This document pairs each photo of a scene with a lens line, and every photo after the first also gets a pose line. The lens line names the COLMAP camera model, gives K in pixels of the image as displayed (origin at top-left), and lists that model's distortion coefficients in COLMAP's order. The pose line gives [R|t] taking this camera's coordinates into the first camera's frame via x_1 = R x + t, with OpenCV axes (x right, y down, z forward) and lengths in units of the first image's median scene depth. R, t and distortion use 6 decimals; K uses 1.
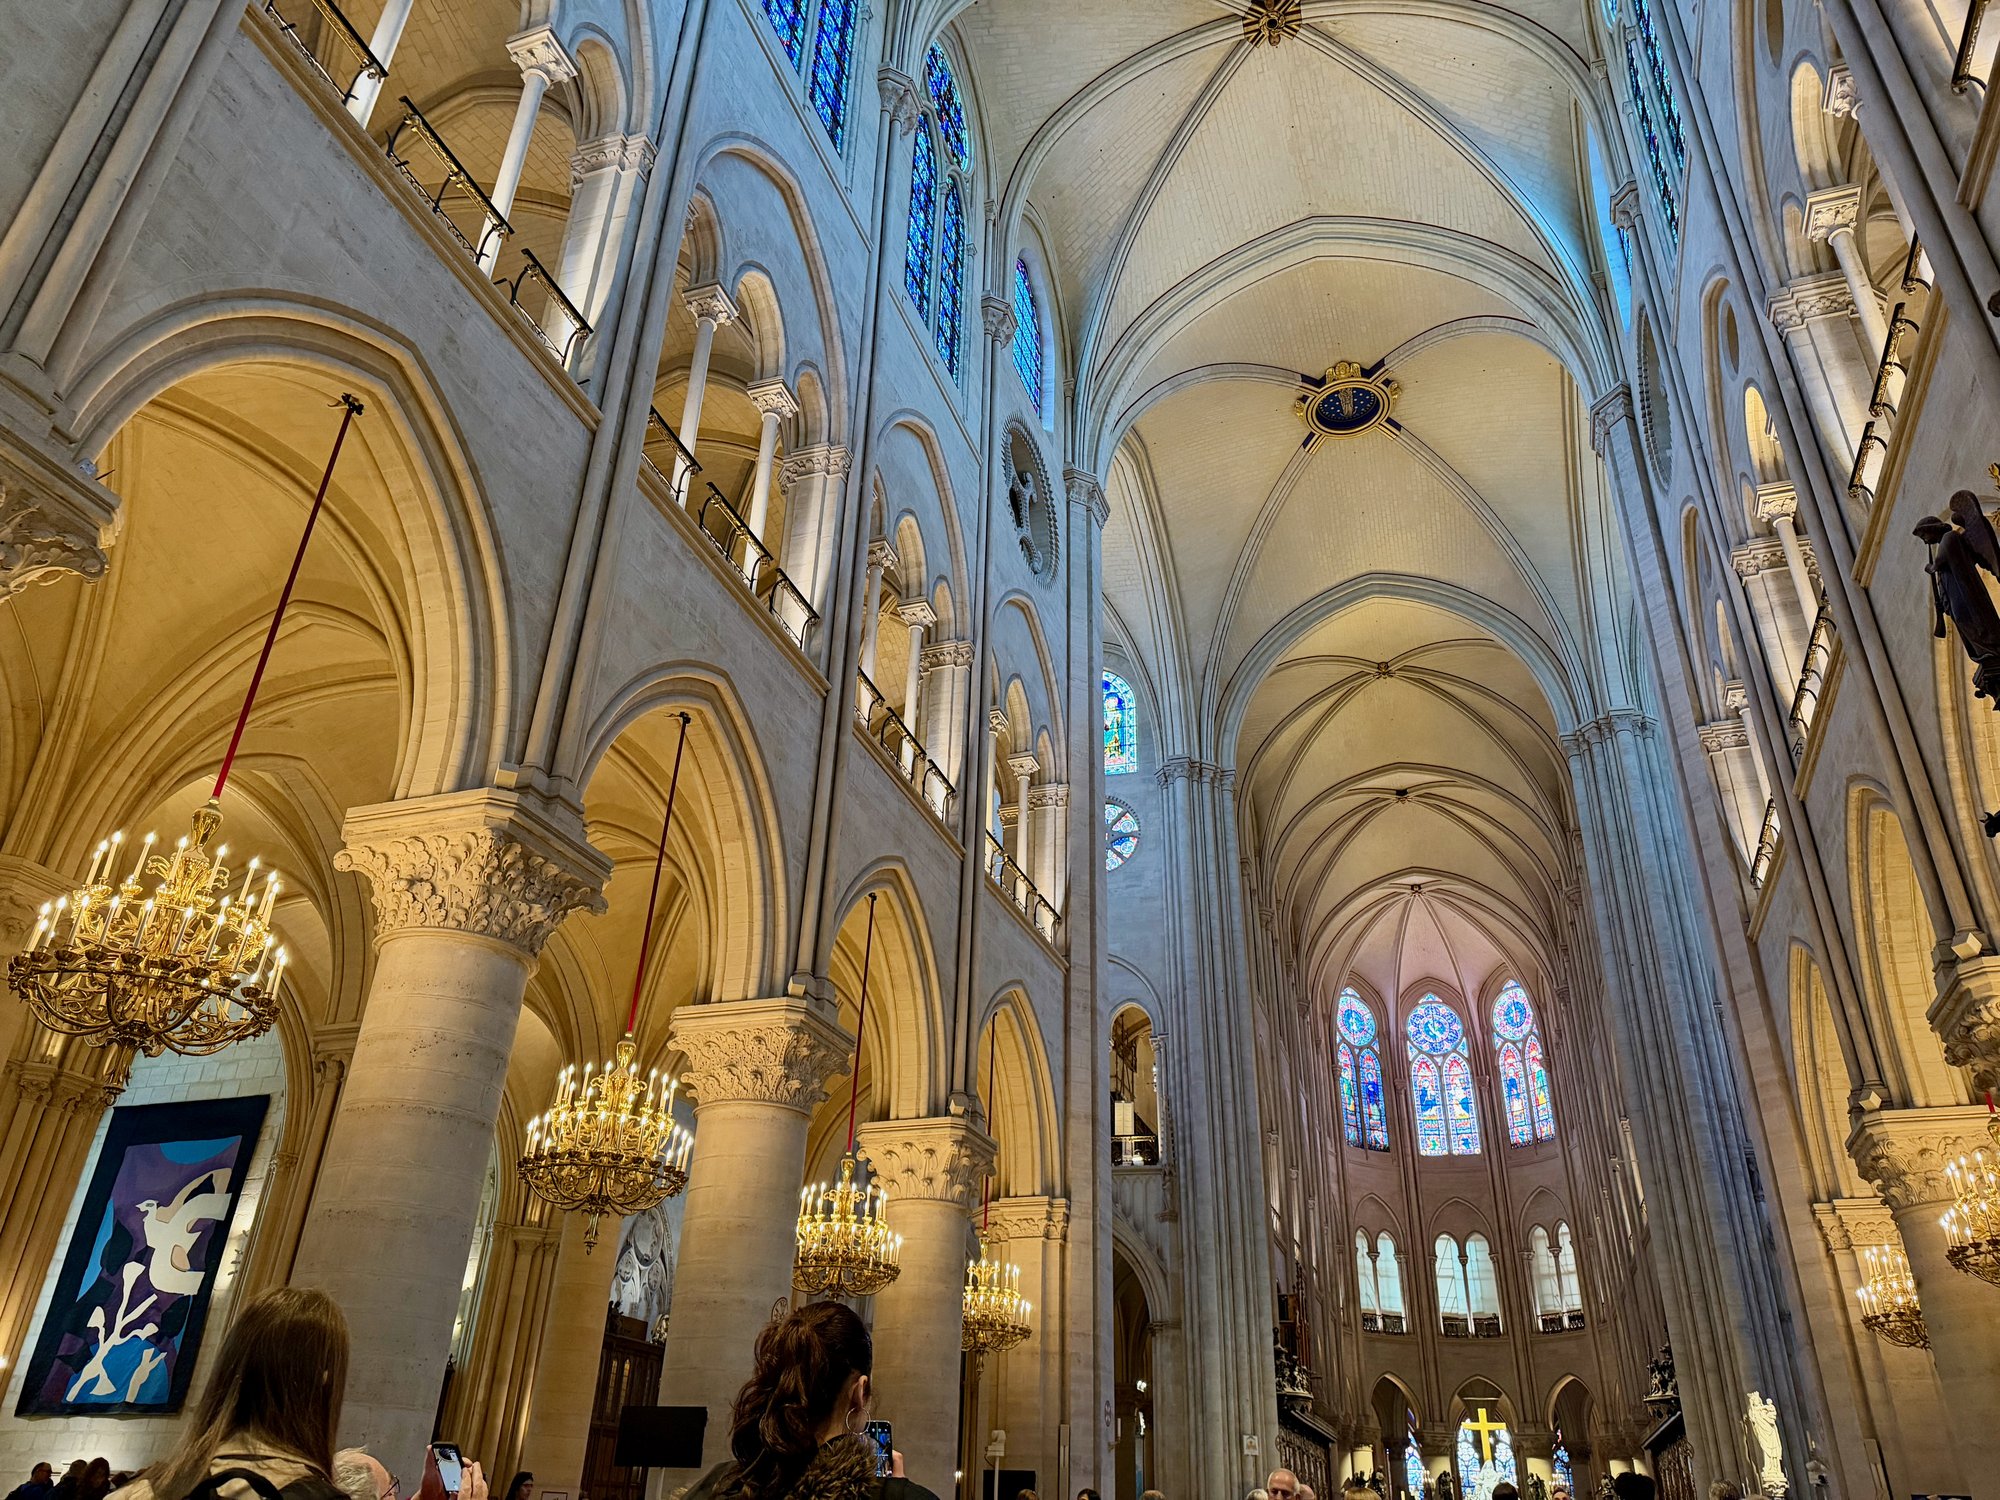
lens RADIAL K [[1412.8, 0, 964.2], [0, 1412.8, 739.2], [0, 0, 1]] dist [0.029021, -0.044463]
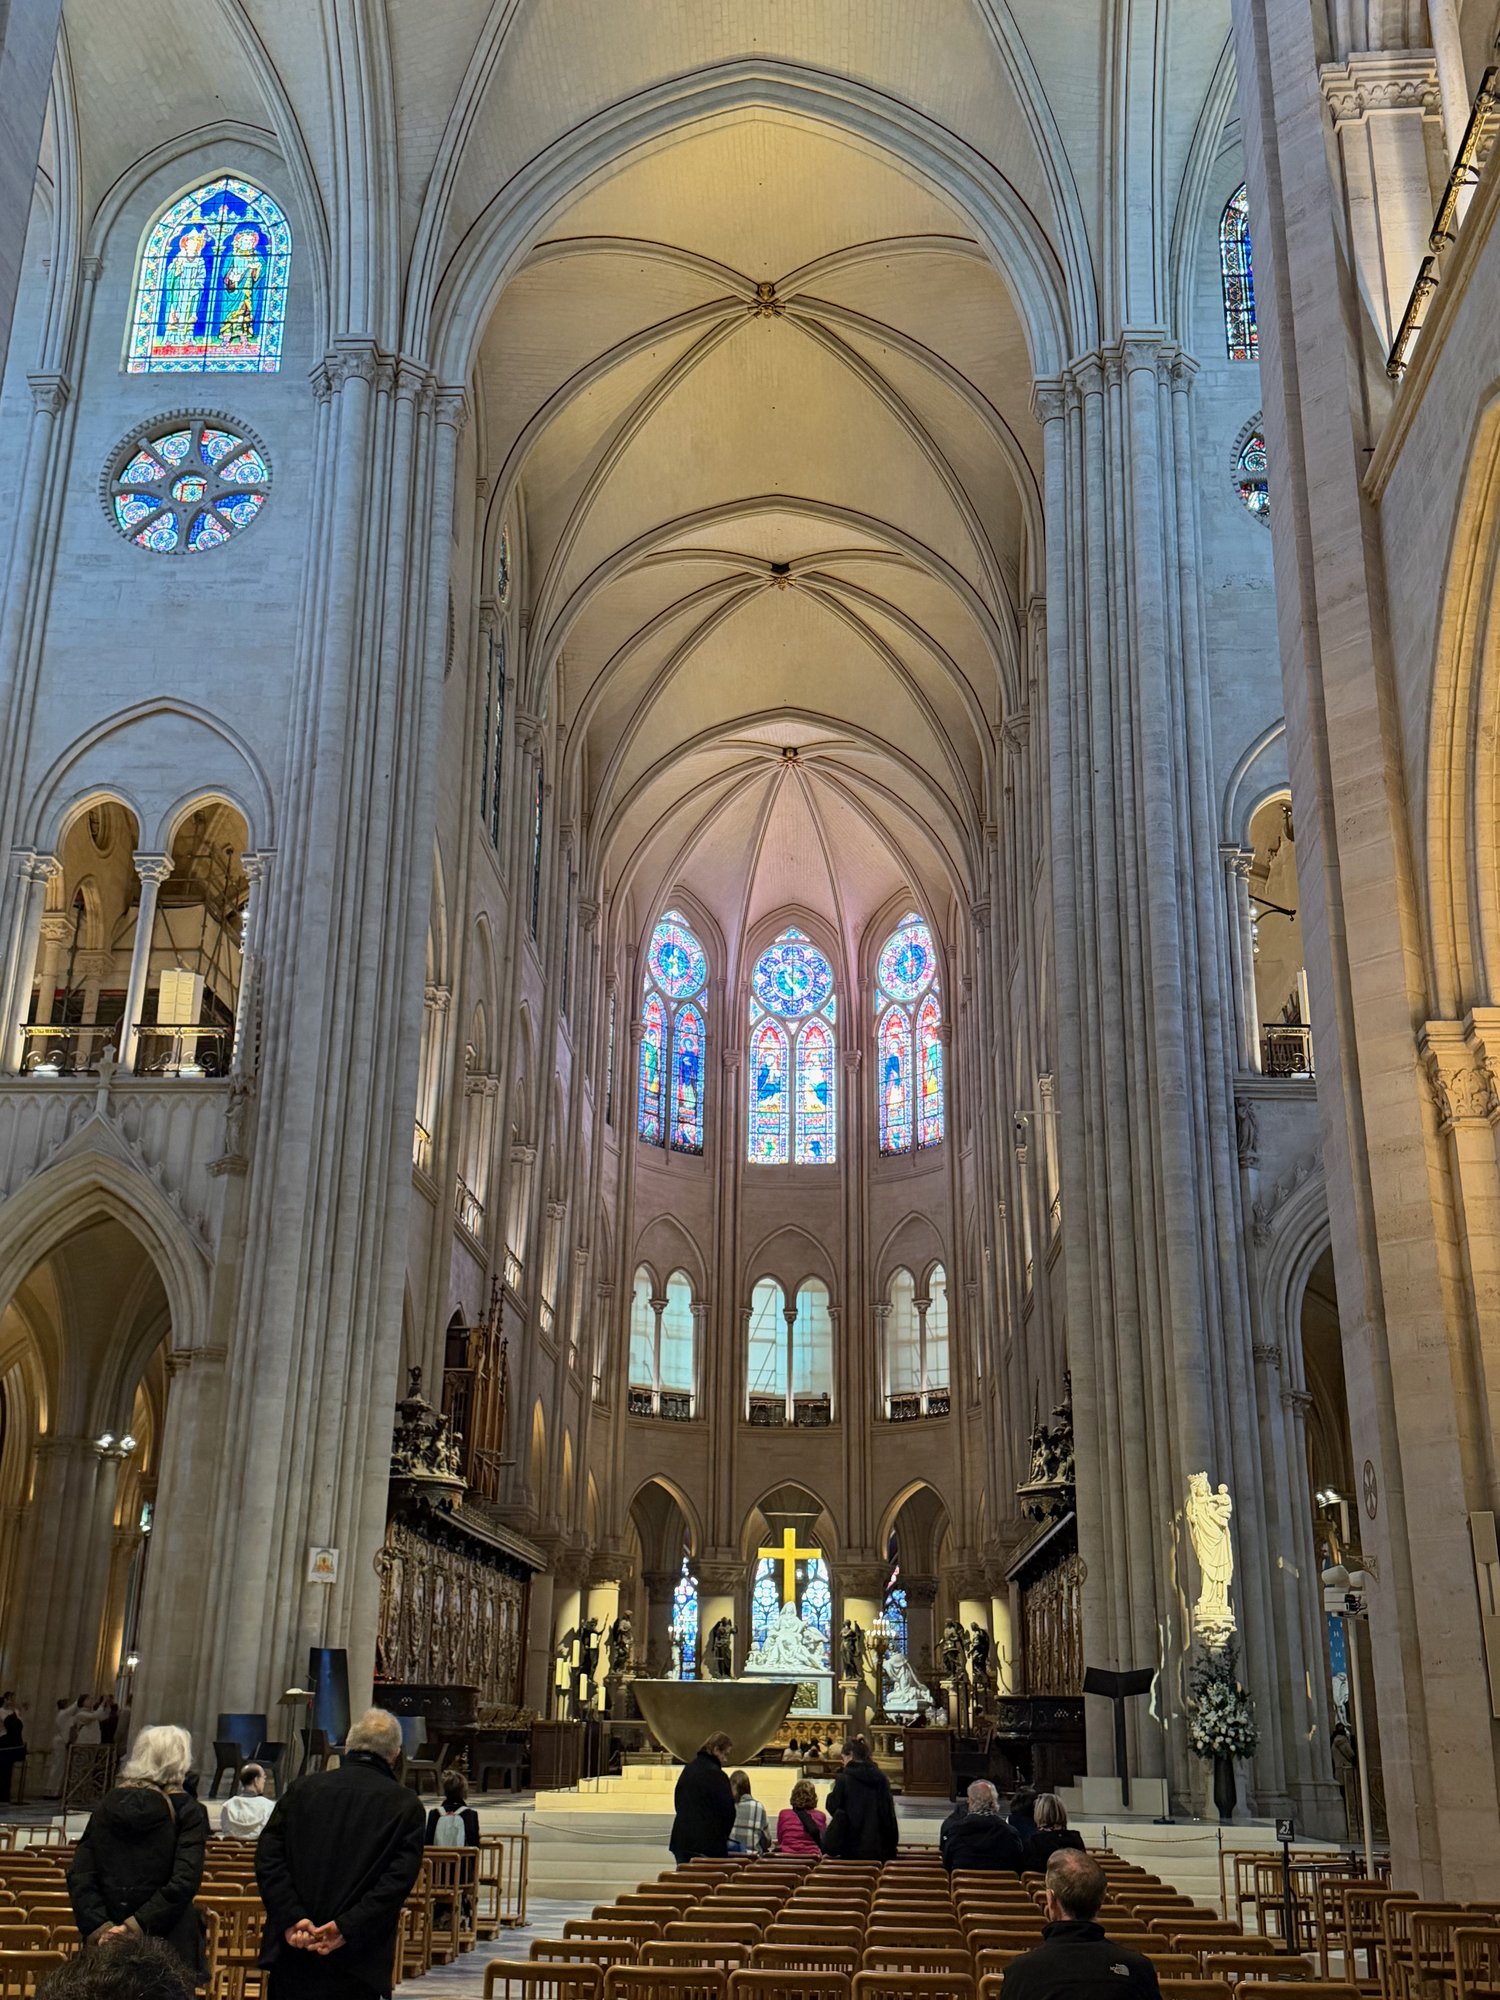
lens RADIAL K [[2007.6, 0, 705.0], [0, 2007.6, 985.2], [0, 0, 1]] dist [0.081934, 0.000000]
pose [[0.966026, 0.067055, 0.249593, 0.104881], [-0.107664, 0.982378, 0.152782, 0.116513], [-0.234950, -0.174463, 0.956222, 0.212509]]
